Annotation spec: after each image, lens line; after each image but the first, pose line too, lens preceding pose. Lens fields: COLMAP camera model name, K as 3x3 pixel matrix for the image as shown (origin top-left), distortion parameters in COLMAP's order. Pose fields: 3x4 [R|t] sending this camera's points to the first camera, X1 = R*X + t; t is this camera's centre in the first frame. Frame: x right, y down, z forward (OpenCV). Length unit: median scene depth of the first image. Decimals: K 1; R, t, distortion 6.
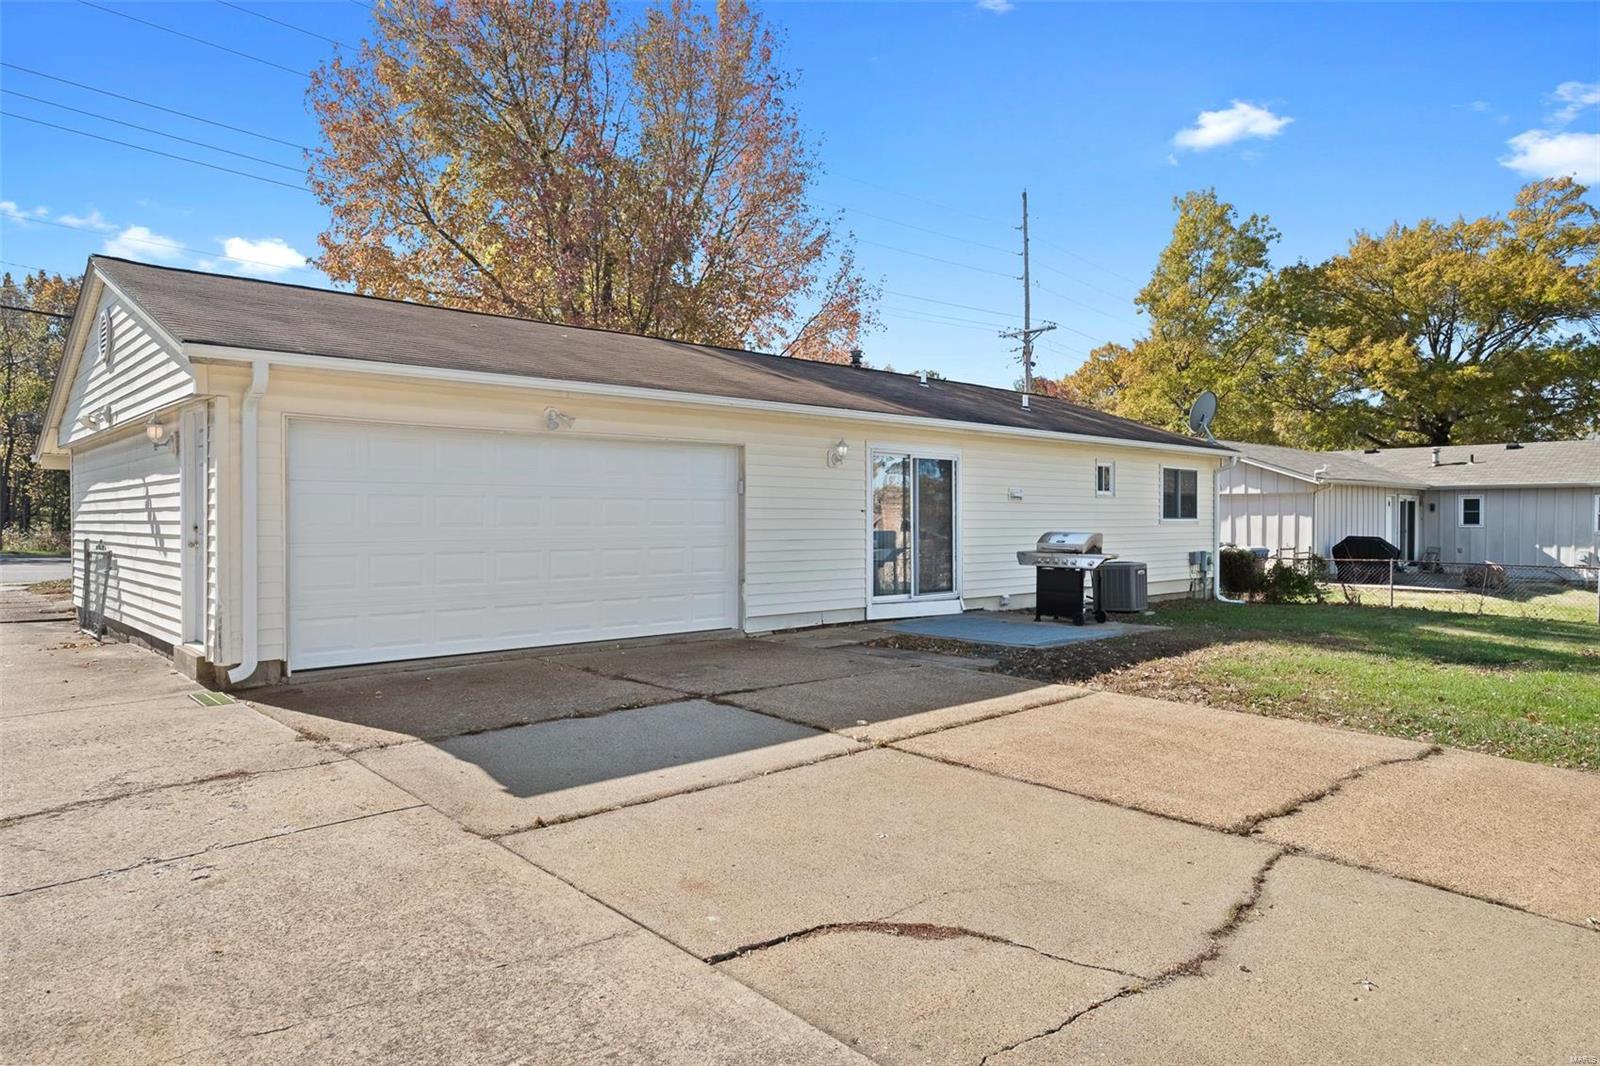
lens RADIAL K [[933.0, 0, 800.0], [0, 933.0, 533.0], [0, 0, 1]] dist [0.001145, 0.000011]
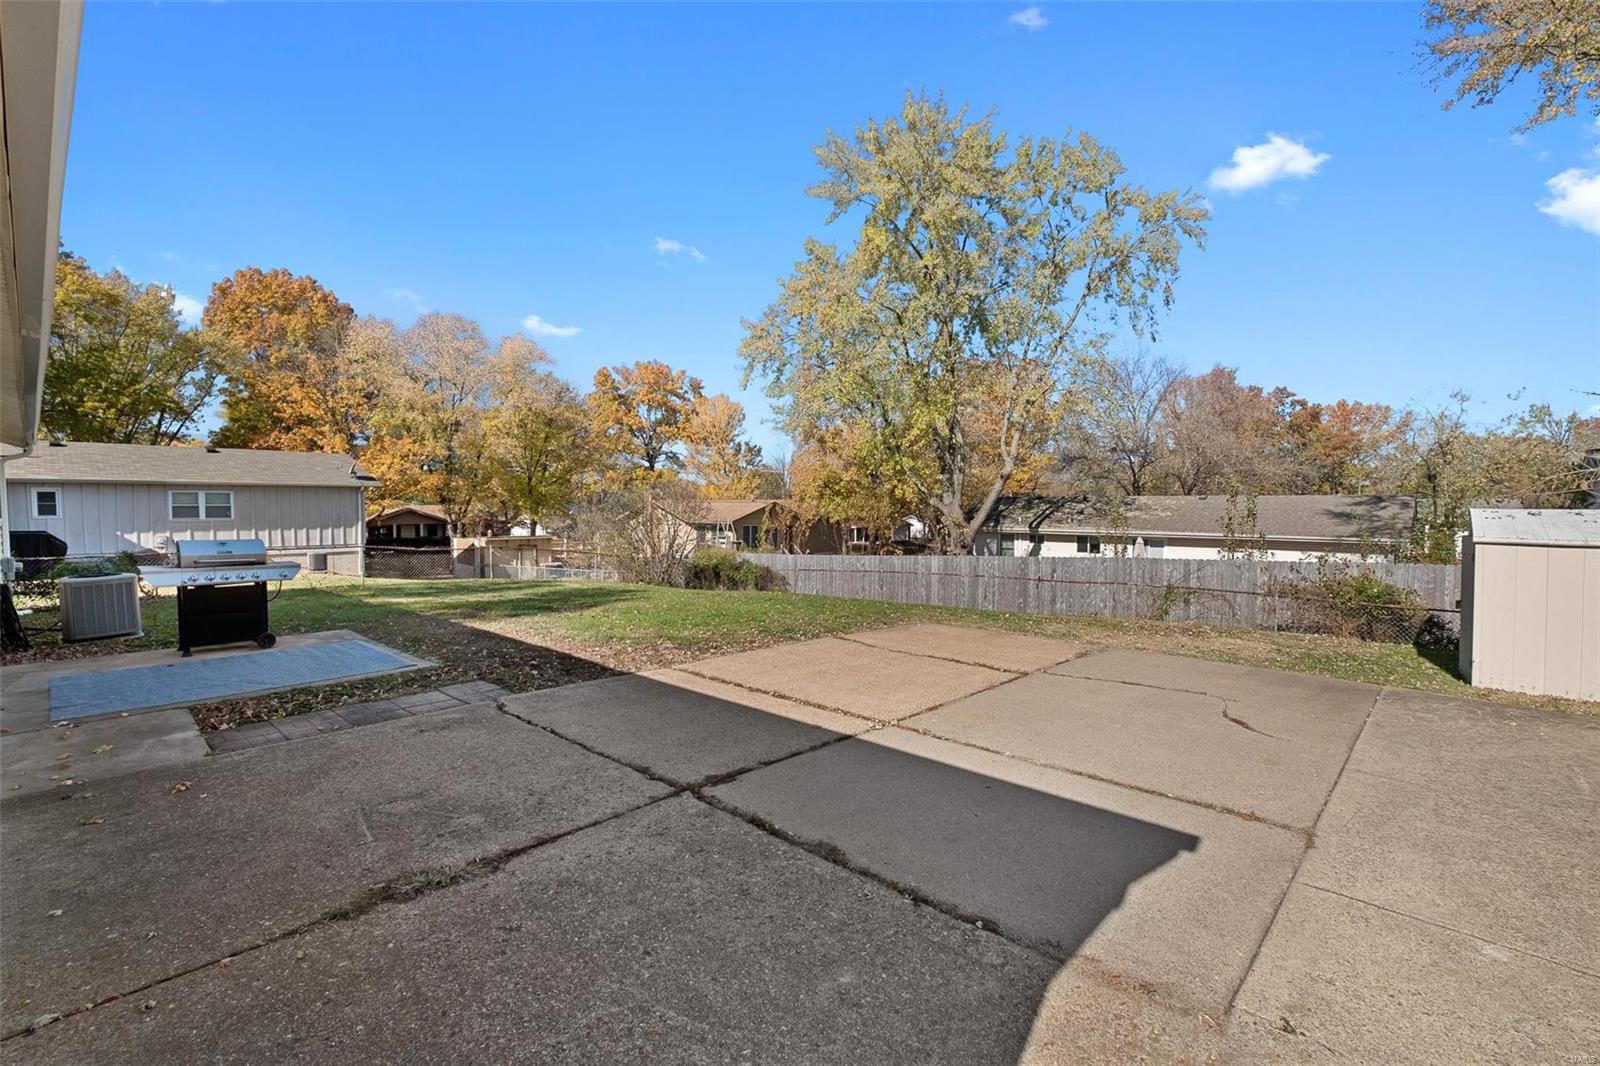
lens RADIAL K [[717.6, 0, 800.0], [0, 717.6, 533.0], [0, 0, 1]] dist [-0.022948, -0.000032]
pose [[-0.046973, -0.037971, 0.998174, -1.039056], [0.015879, 0.999123, 0.038754, -0.055157], [-0.998770, 0.017670, -0.046329, 1.525174]]
